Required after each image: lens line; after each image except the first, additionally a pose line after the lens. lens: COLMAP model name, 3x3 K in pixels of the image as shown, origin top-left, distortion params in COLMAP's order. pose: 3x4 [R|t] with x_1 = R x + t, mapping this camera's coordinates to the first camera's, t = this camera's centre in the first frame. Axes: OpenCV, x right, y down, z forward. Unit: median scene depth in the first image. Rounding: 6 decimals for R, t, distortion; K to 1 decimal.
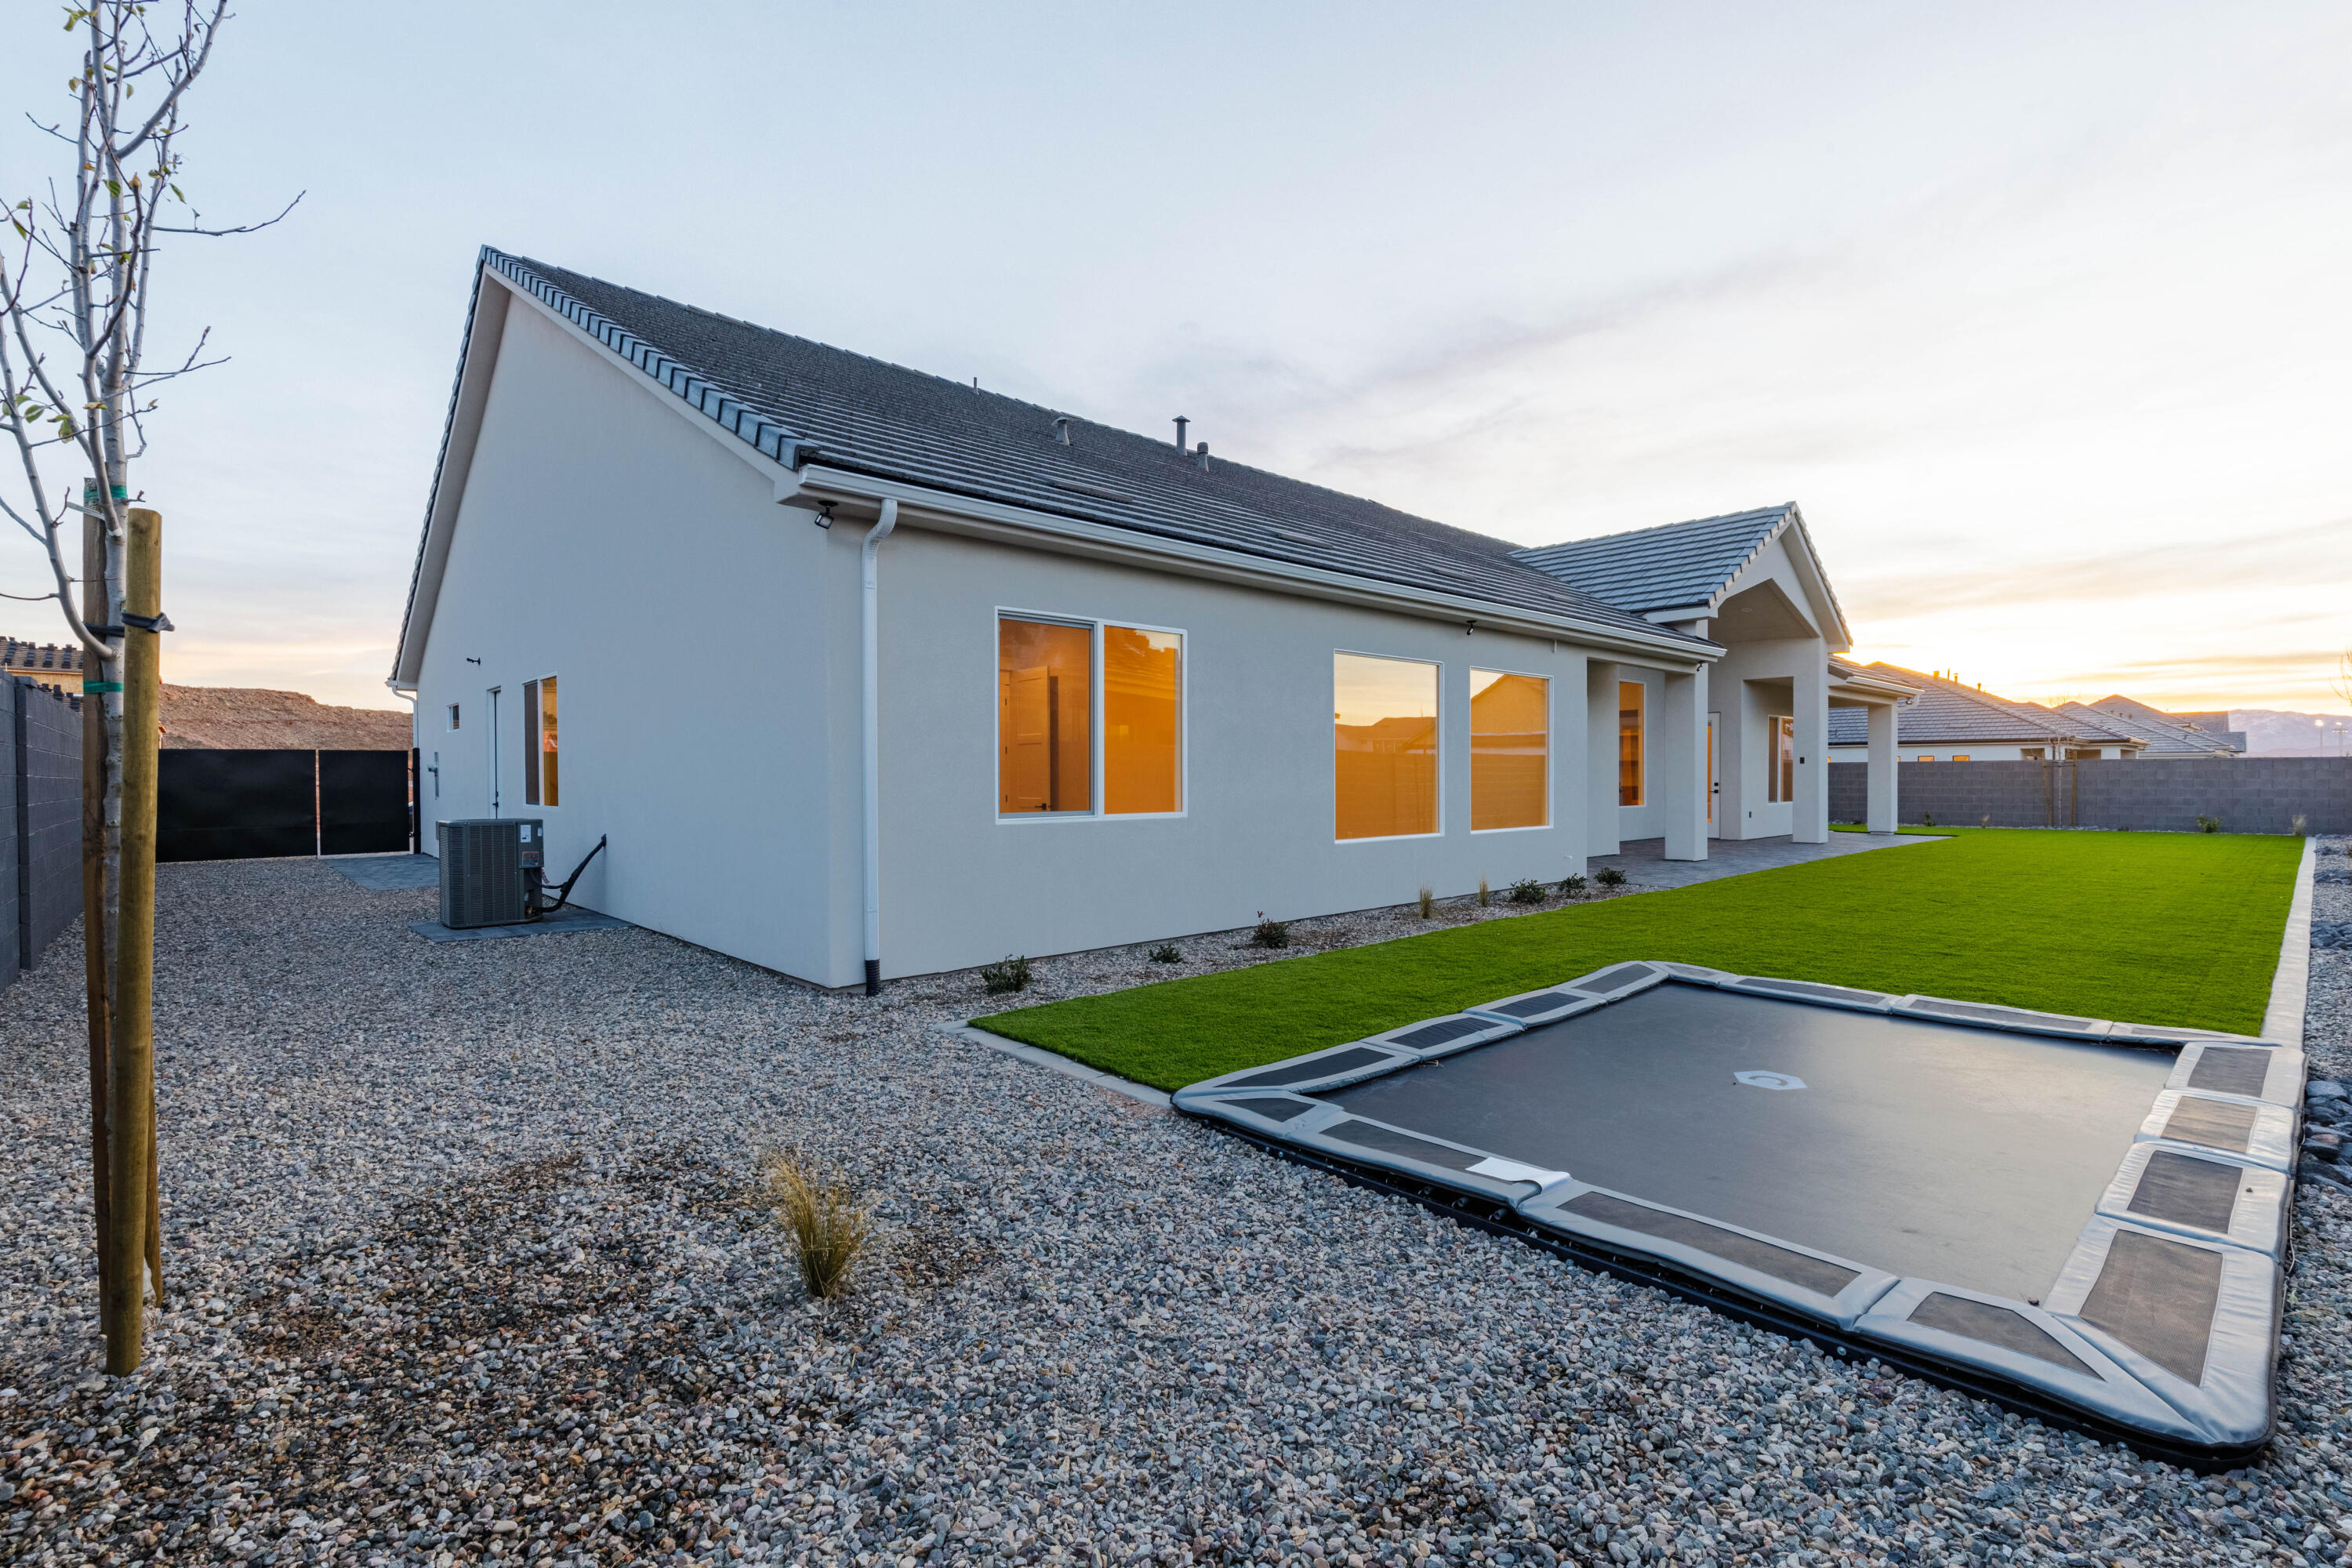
lens RADIAL K [[1045.6, 0, 1184.9], [0, 1045.6, 781.2], [0, 0, 1]] dist [0.005005, -0.001181]
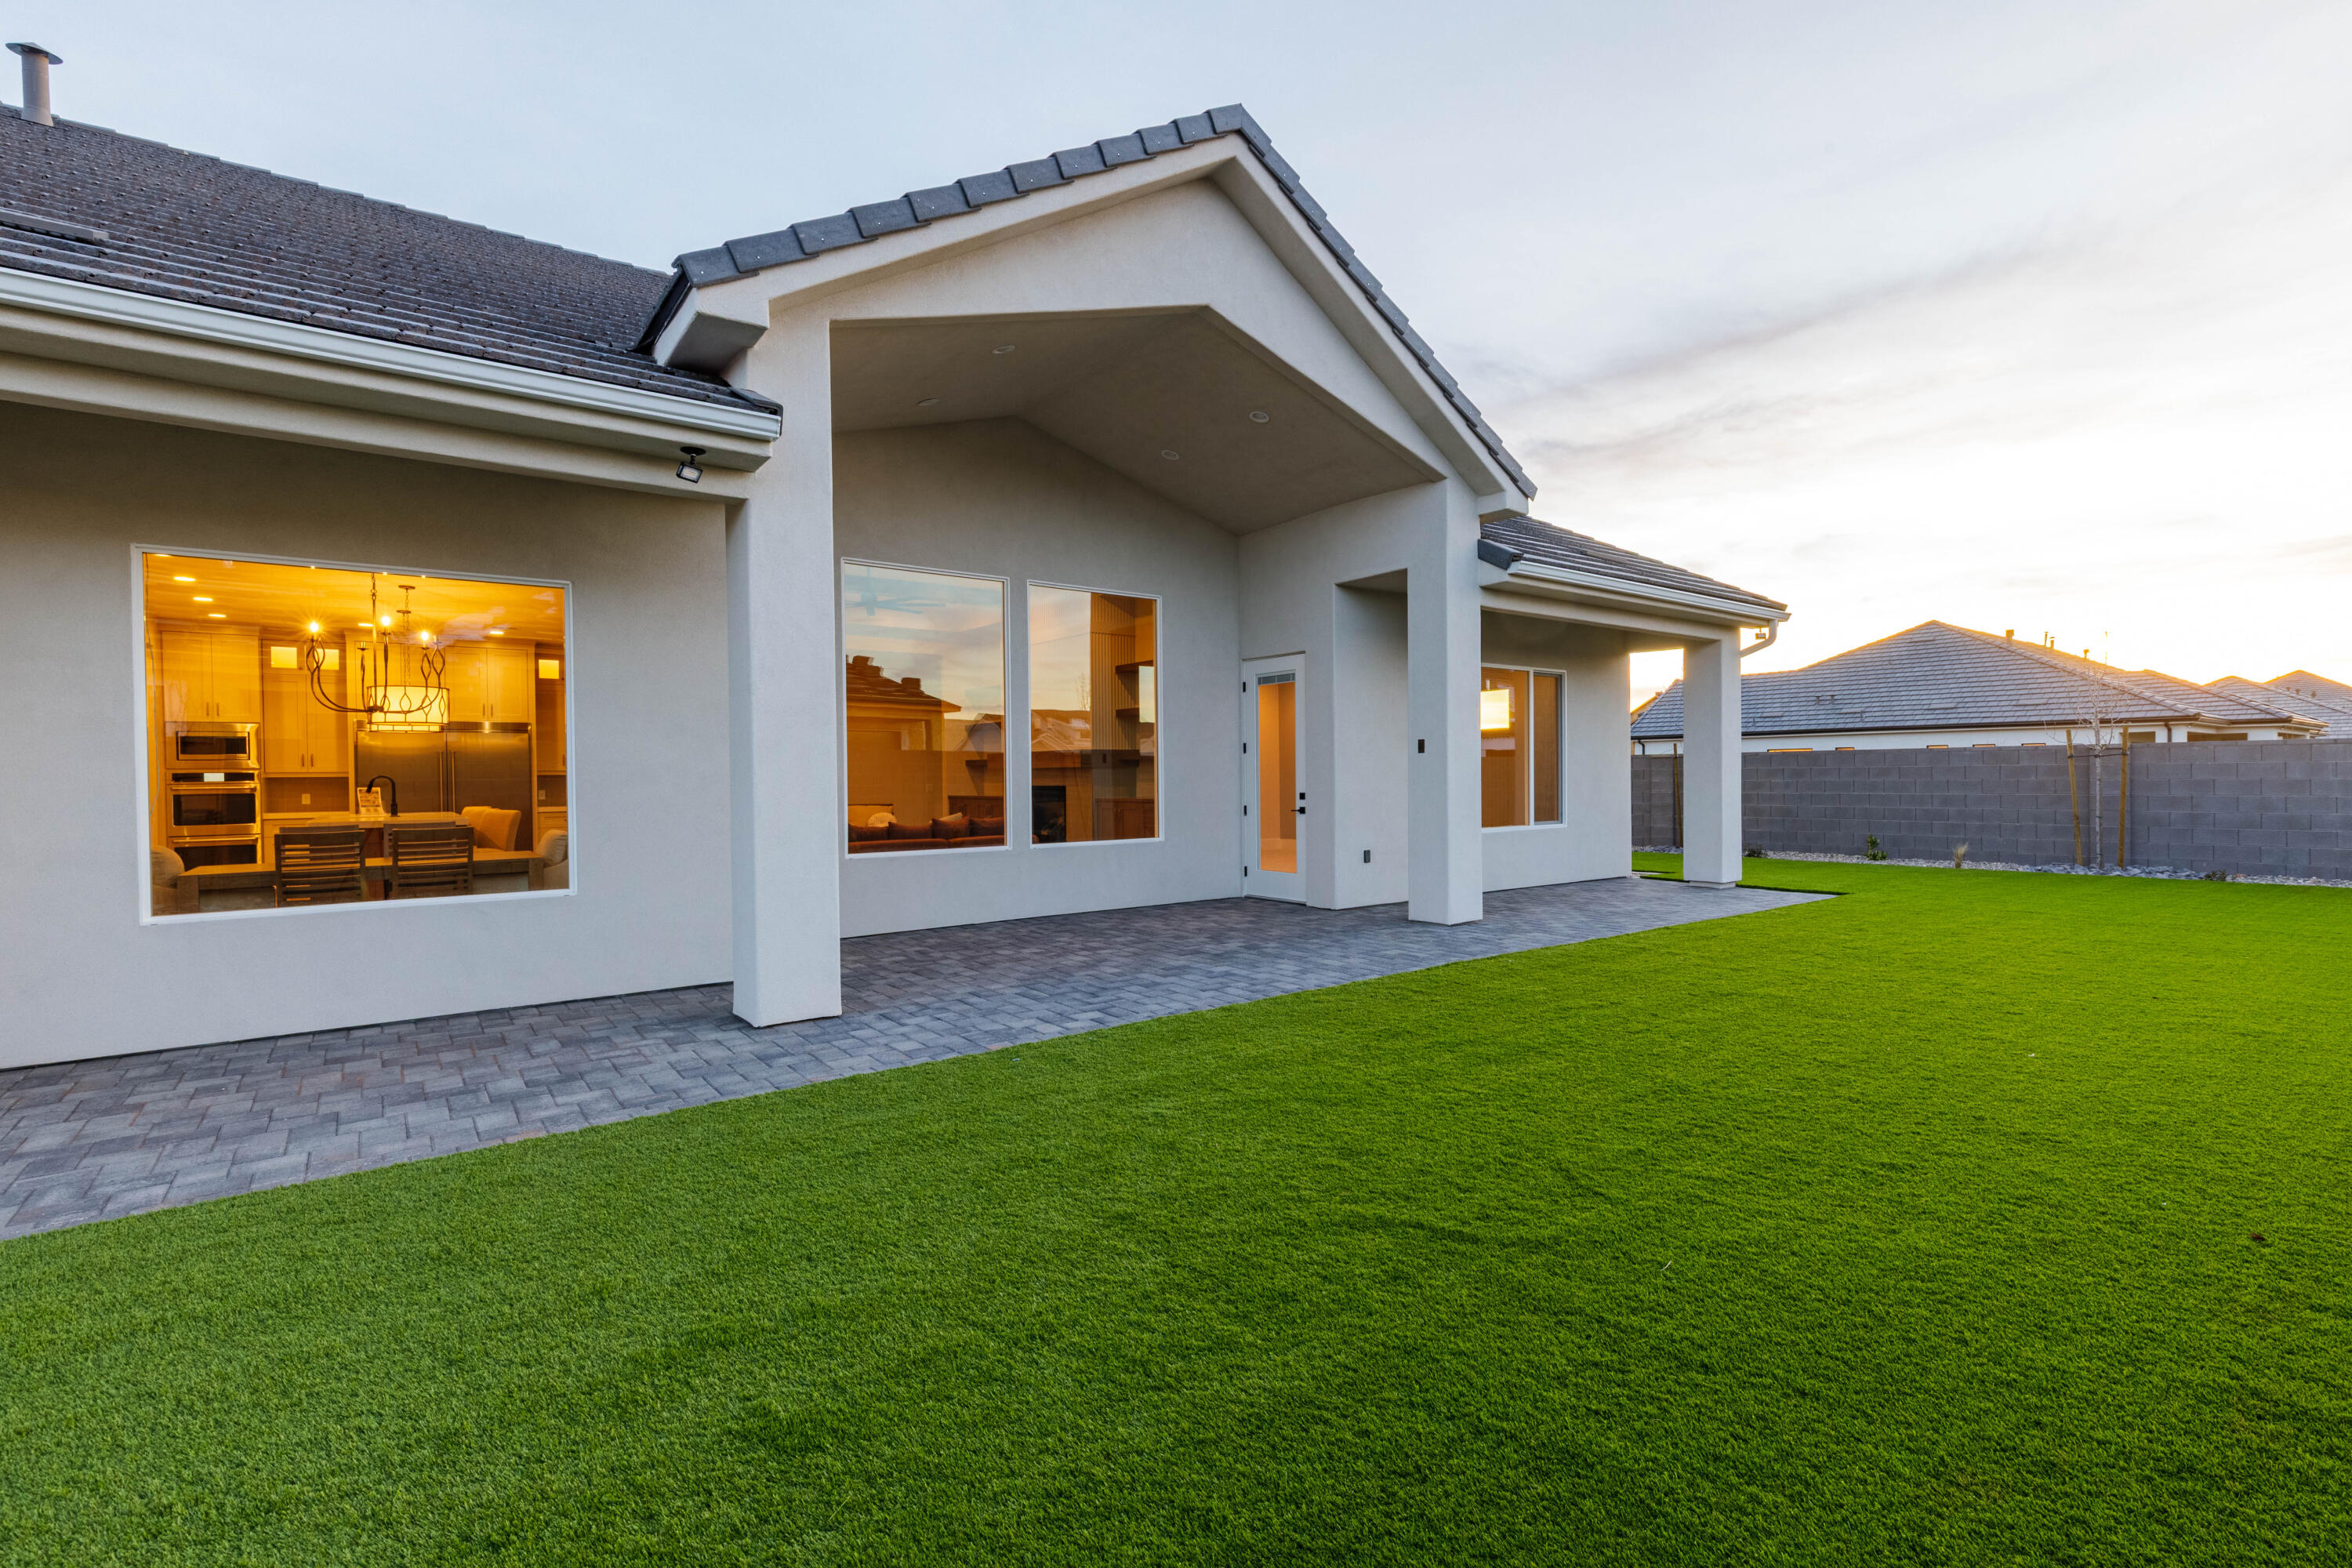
lens RADIAL K [[1045.6, 0, 1184.9], [0, 1045.6, 781.2], [0, 0, 1]] dist [0.005005, -0.001181]
pose [[0.995698, -0.006928, -0.092403, 0.408666], [0.007140, 0.999973, 0.001972, -0.005326], [0.092387, -0.002623, 0.995720, 0.409989]]
